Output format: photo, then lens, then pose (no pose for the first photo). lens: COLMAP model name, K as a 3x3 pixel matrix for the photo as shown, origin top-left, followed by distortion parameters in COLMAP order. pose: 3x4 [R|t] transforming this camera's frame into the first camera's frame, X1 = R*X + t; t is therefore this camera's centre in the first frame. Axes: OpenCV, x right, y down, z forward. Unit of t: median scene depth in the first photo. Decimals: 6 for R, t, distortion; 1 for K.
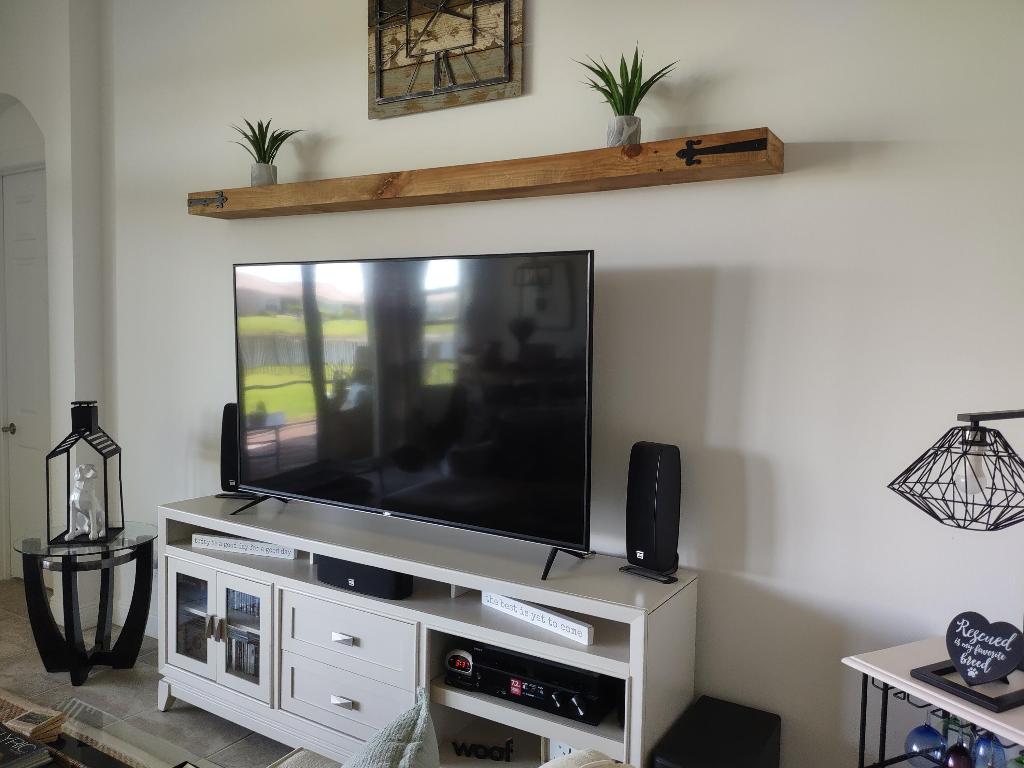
lens RADIAL K [[767.4, 0, 512.6], [0, 767.4, 383.6], [0, 0, 1]] dist [0.010622, 0.002246]
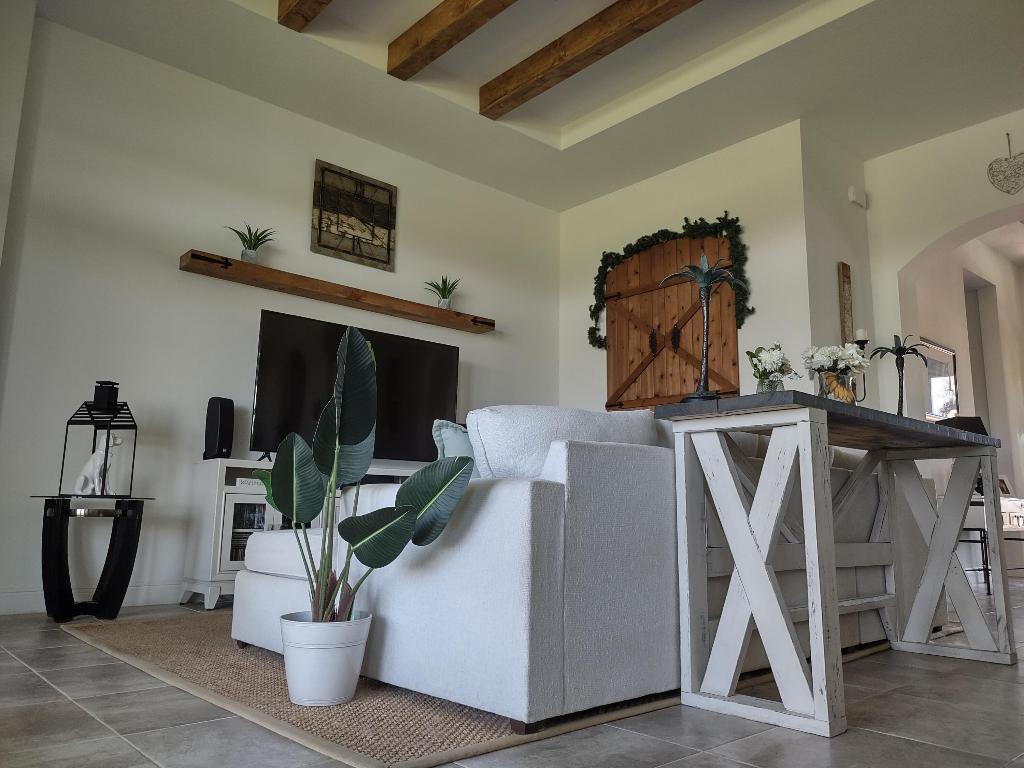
lens RADIAL K [[767.4, 0, 516.2], [0, 767.4, 385.5], [0, 0, 1]] dist [0.010622, 0.002246]
pose [[0.298798, 0.146183, 0.943054, -1.845763], [0.058174, 0.983570, -0.170895, 0.335110], [-0.952542, 0.105924, 0.285385, 0.051158]]
